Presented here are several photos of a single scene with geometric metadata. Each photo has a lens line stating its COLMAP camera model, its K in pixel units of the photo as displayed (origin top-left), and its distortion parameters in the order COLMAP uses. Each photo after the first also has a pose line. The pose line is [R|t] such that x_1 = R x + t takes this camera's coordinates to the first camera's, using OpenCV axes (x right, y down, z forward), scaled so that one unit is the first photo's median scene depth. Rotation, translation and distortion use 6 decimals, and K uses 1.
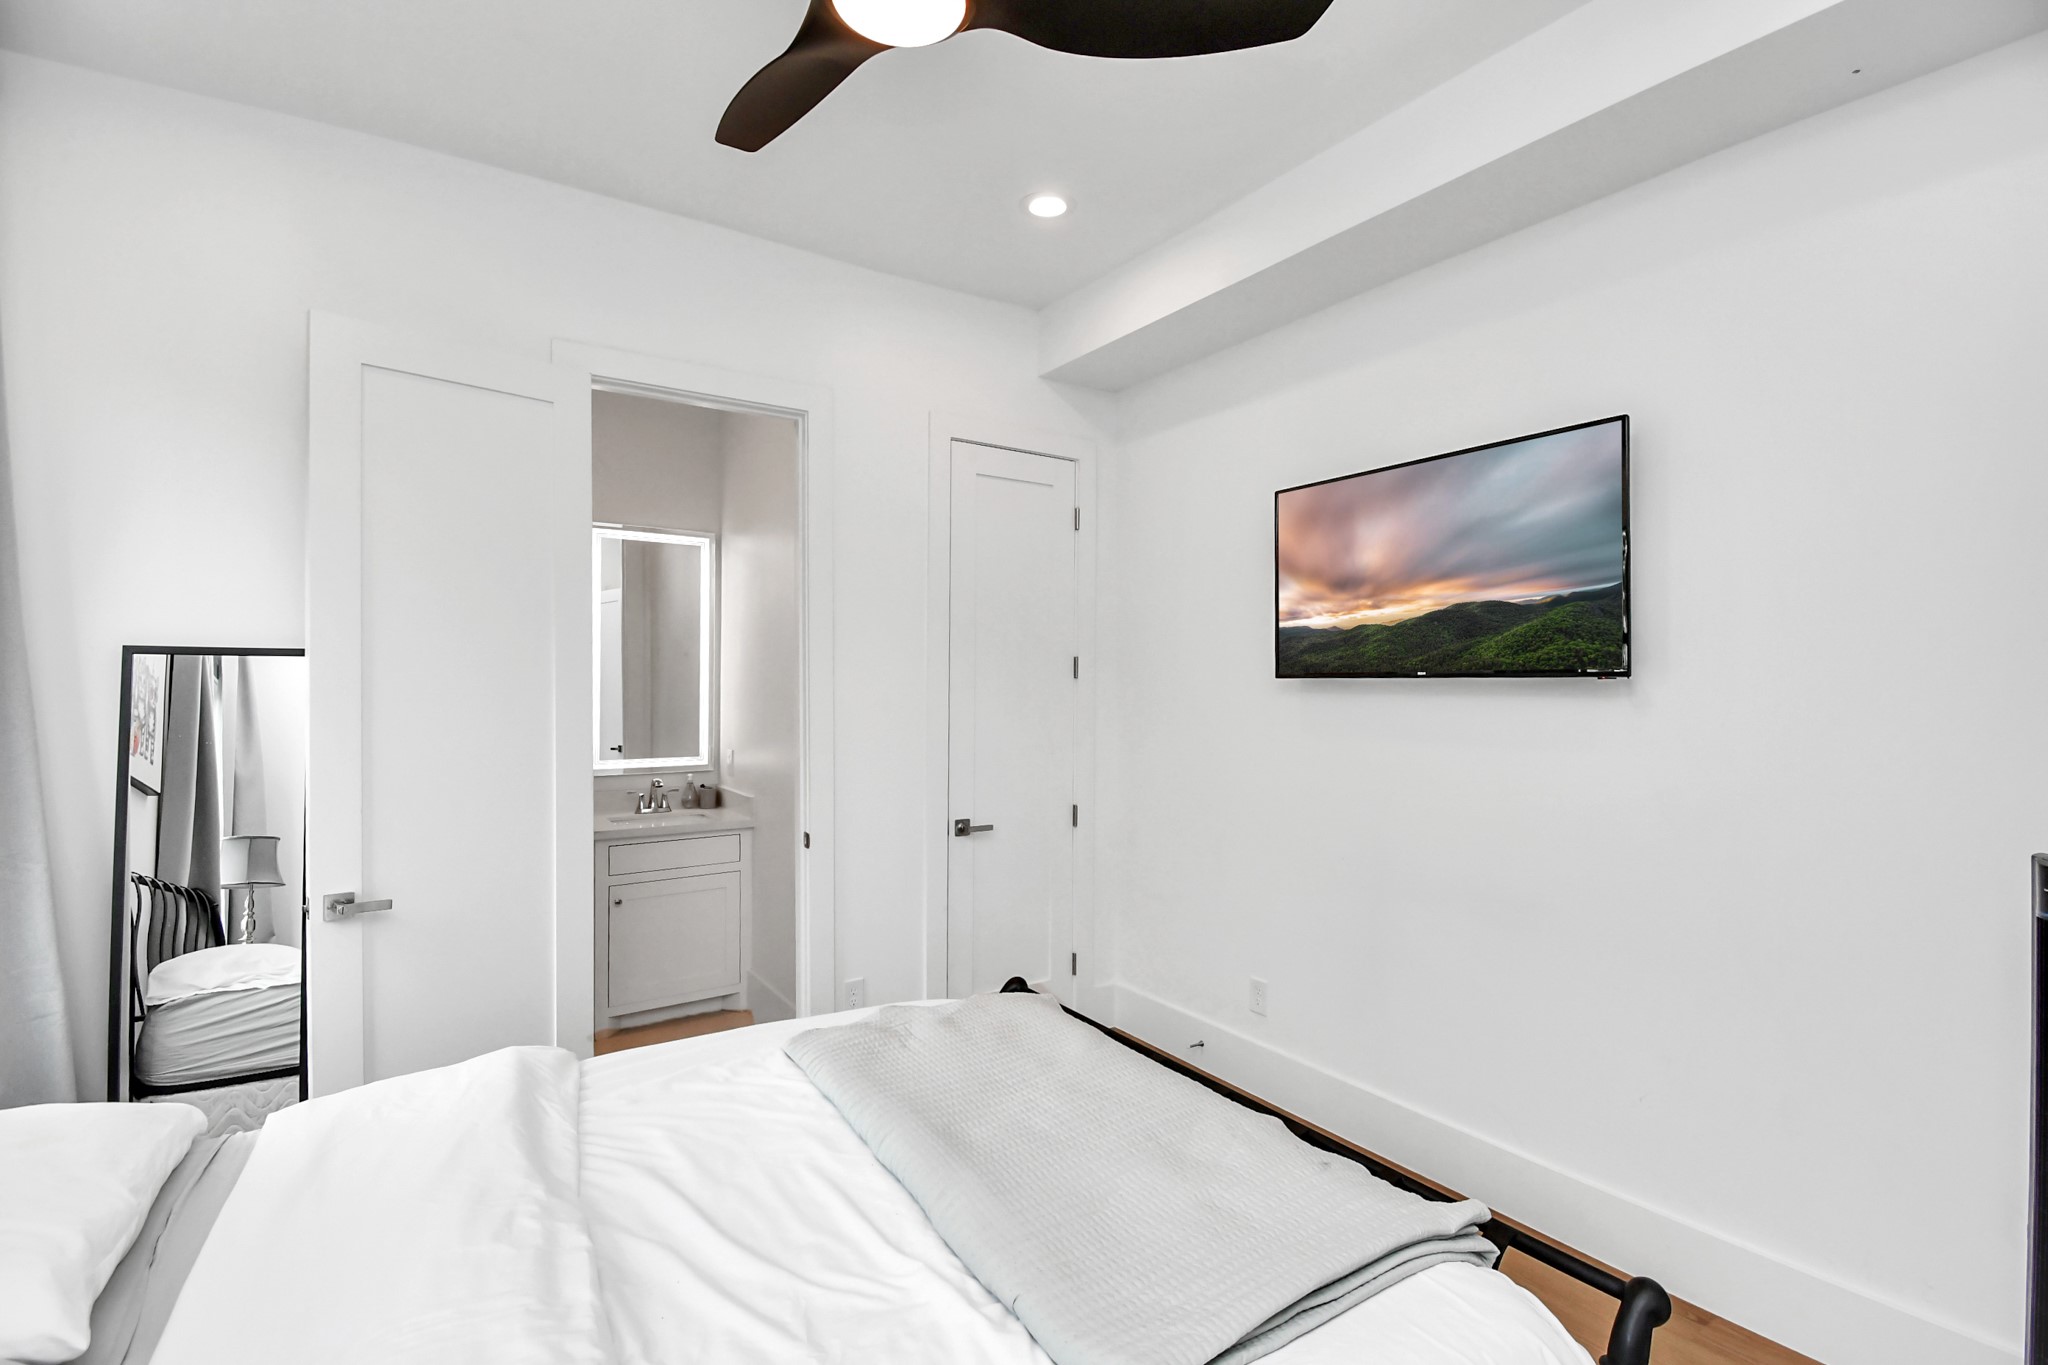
lens RADIAL K [[917.3, 0, 1038.6], [0, 917.3, 716.2], [0, 0, 1]] dist [-0.003239, -0.000711]
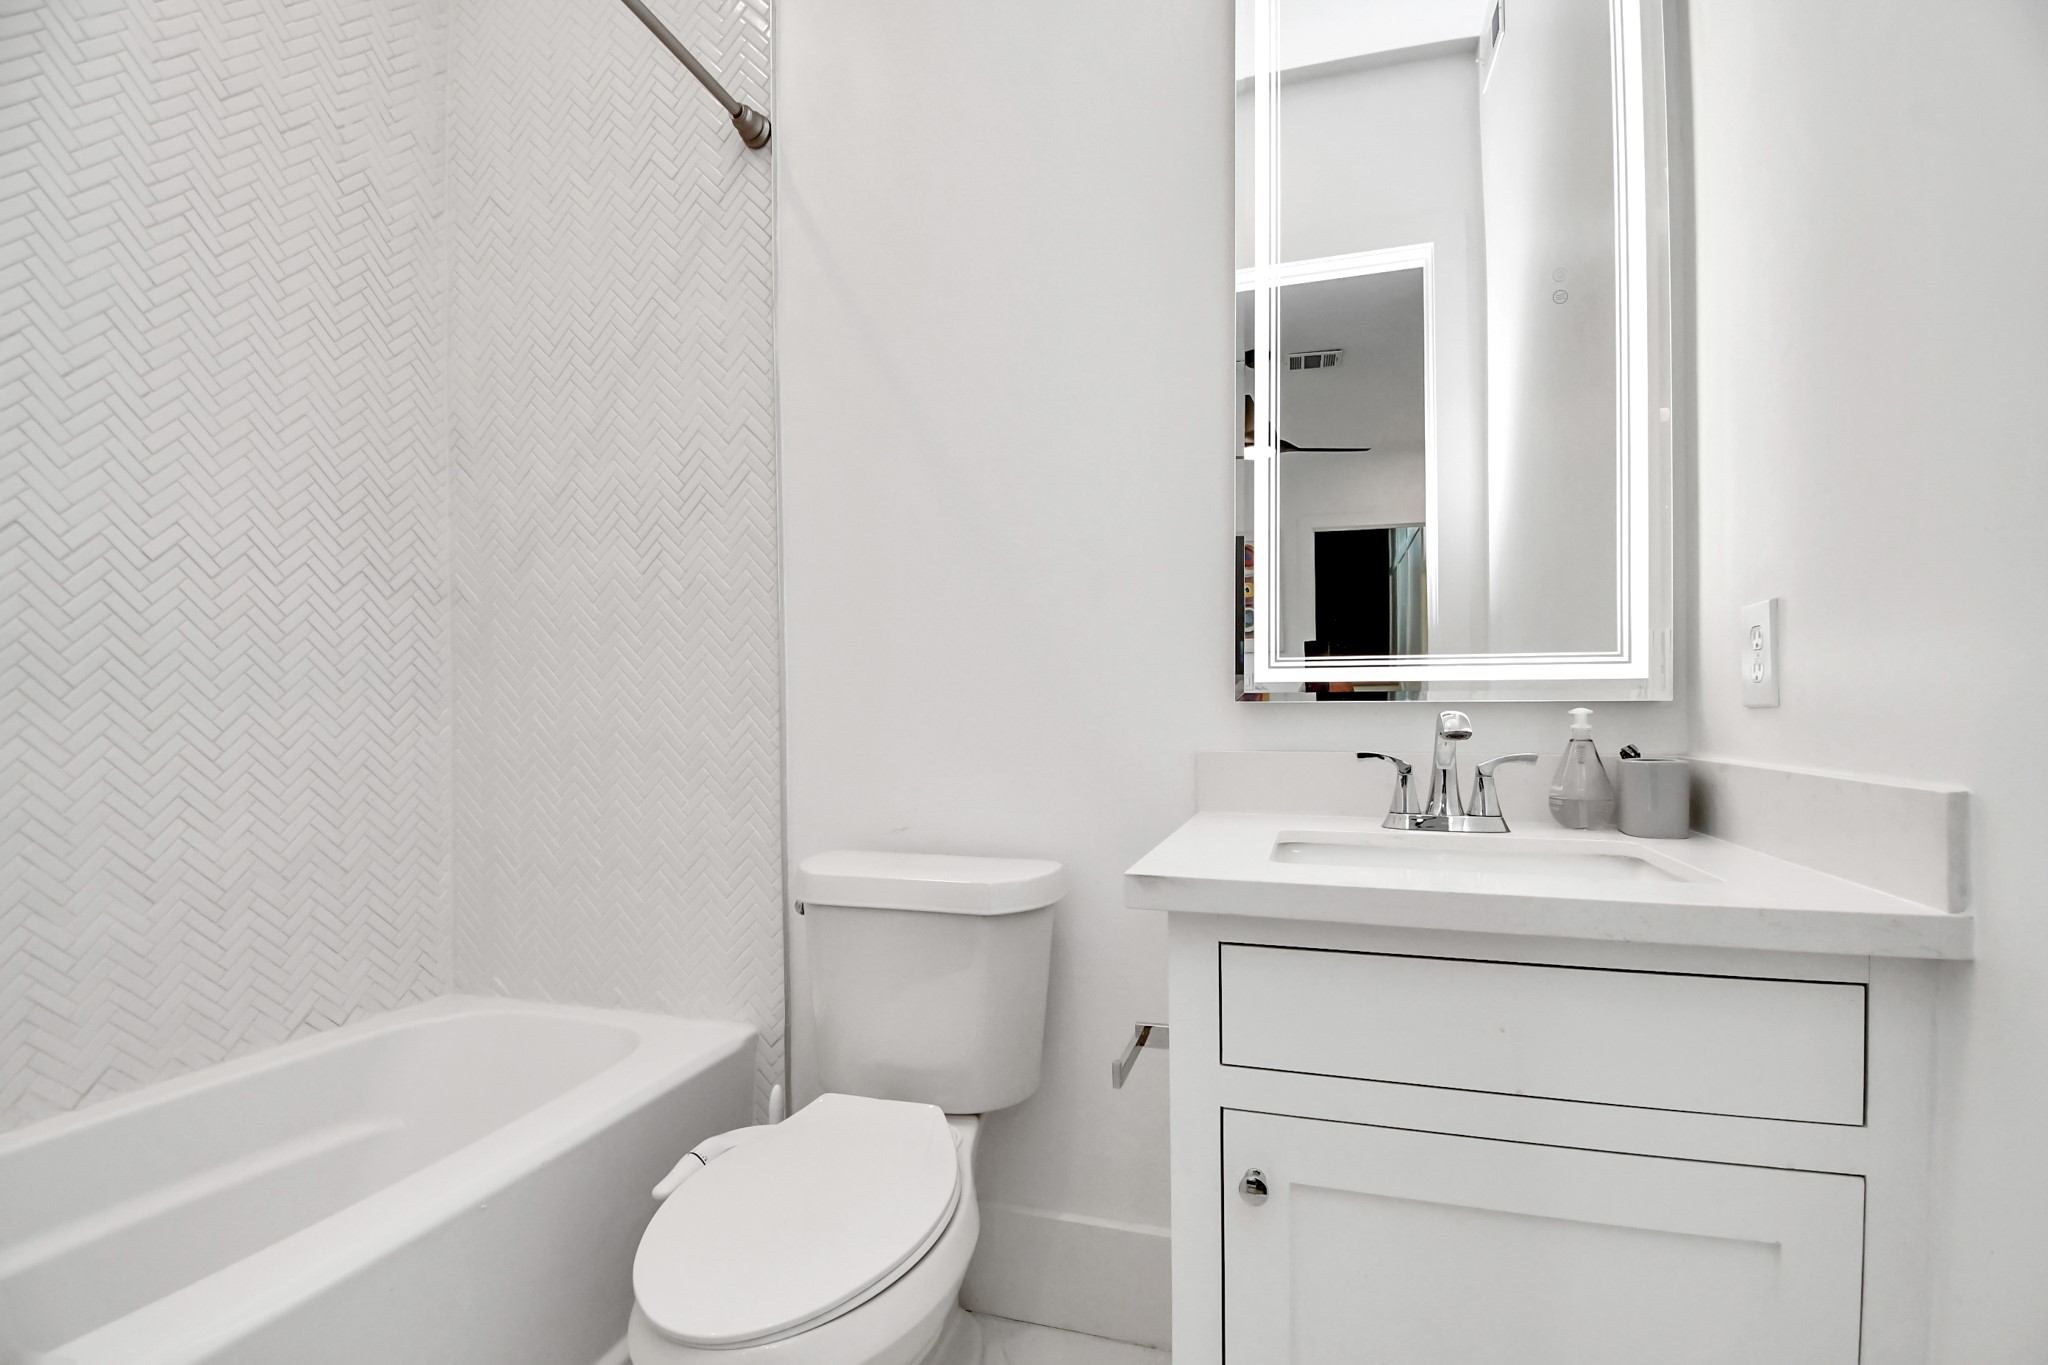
lens RADIAL K [[917.3, 0, 1038.6], [0, 917.3, 716.2], [0, 0, 1]] dist [-0.003239, -0.000711]
pose [[0.608720, -0.014102, -0.793260, -0.255989], [-0.003015, 0.999794, -0.020088, 0.071481], [0.793379, 0.014619, 0.608552, 0.689891]]
